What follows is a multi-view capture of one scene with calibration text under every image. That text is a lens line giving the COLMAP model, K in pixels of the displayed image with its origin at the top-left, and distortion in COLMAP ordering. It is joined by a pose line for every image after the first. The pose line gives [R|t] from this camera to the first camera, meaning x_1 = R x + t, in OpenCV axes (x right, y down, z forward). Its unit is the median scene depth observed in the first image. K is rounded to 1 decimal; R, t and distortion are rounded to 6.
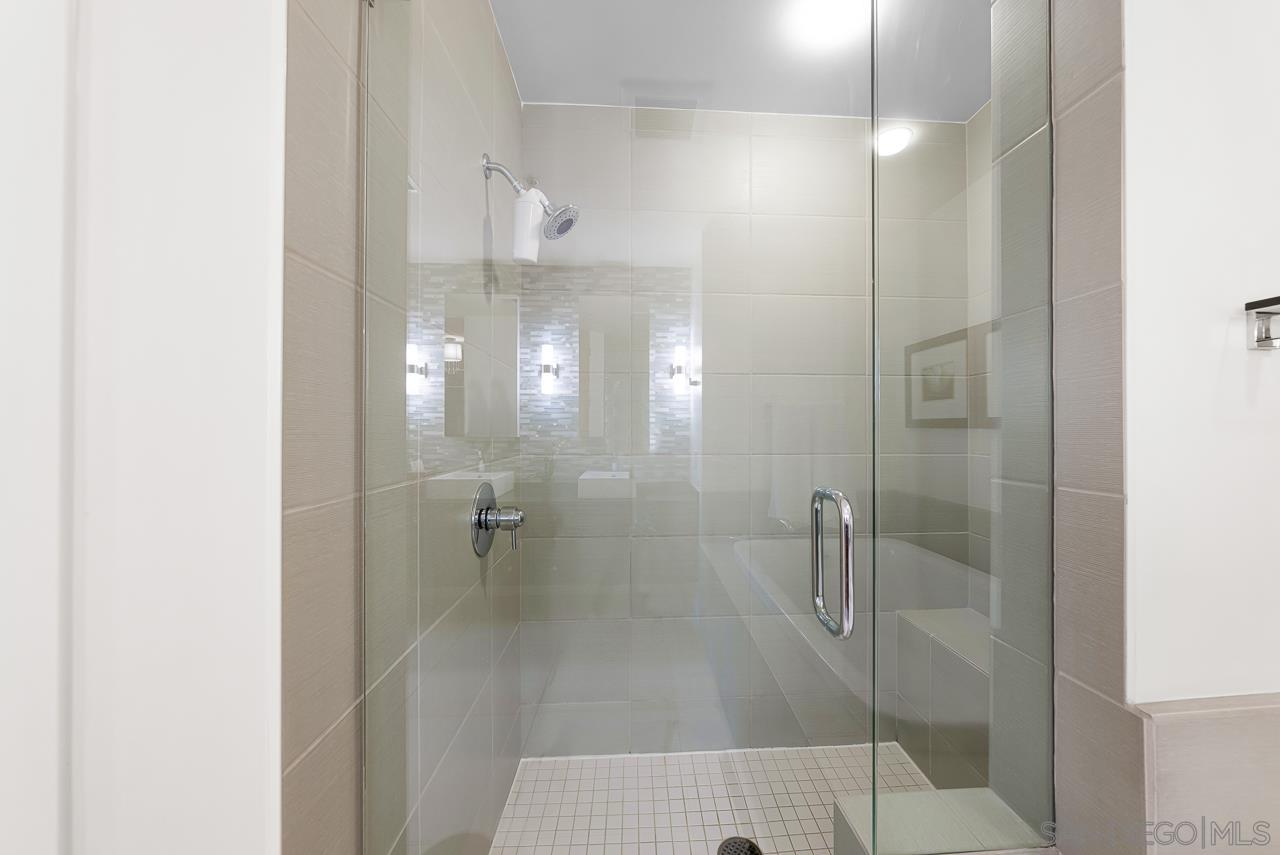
lens RADIAL K [[451.6, 0, 688.7], [0, 451.6, 426.8], [0, 0, 1]] dist [-0.008773, 0.000562]
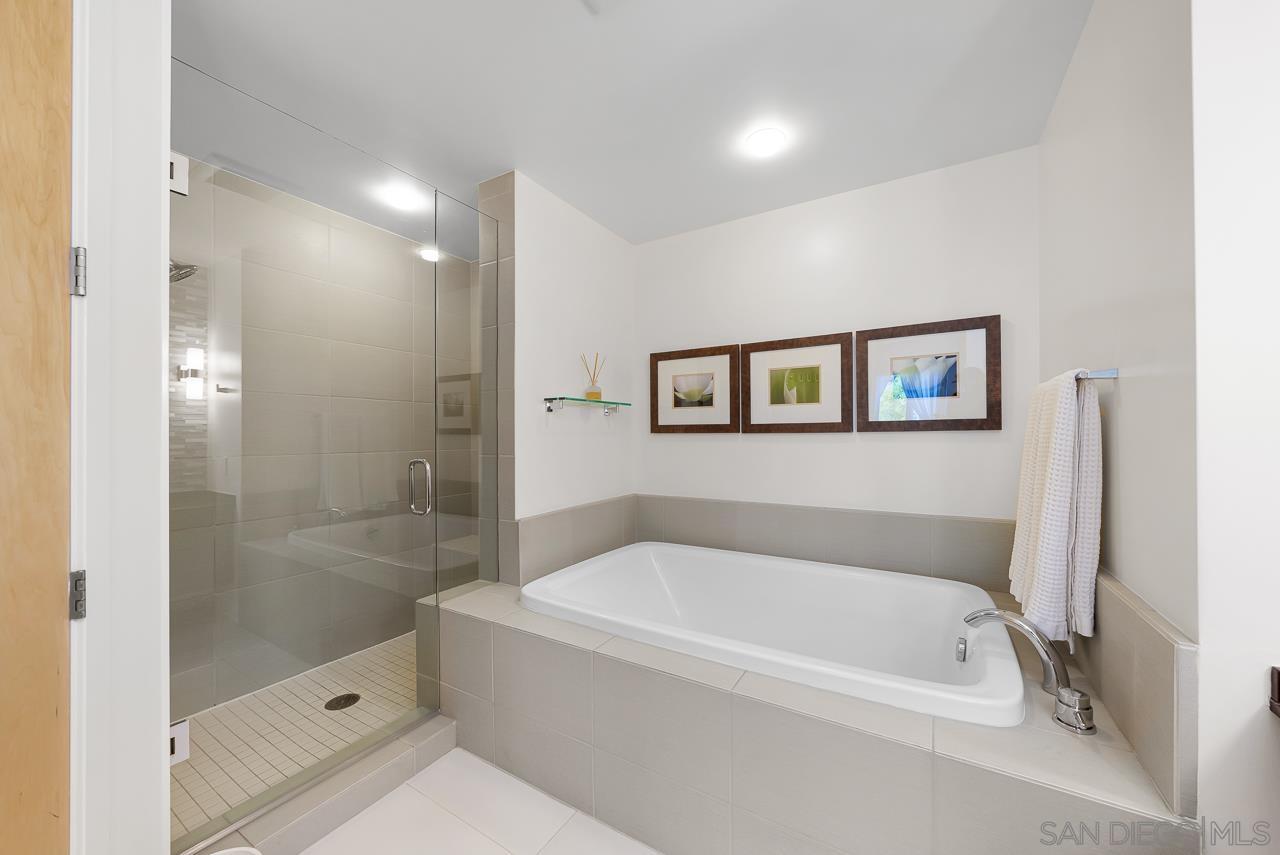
lens RADIAL K [[451.6, 0, 649.6], [0, 451.6, 433.6], [0, 0, 1]] dist [-0.008773, 0.000562]
pose [[0.600018, -0.001964, 0.799984, -0.263893], [-0.000802, 0.999995, 0.003057, -0.003956], [-0.799986, -0.002476, 0.600014, -0.437238]]
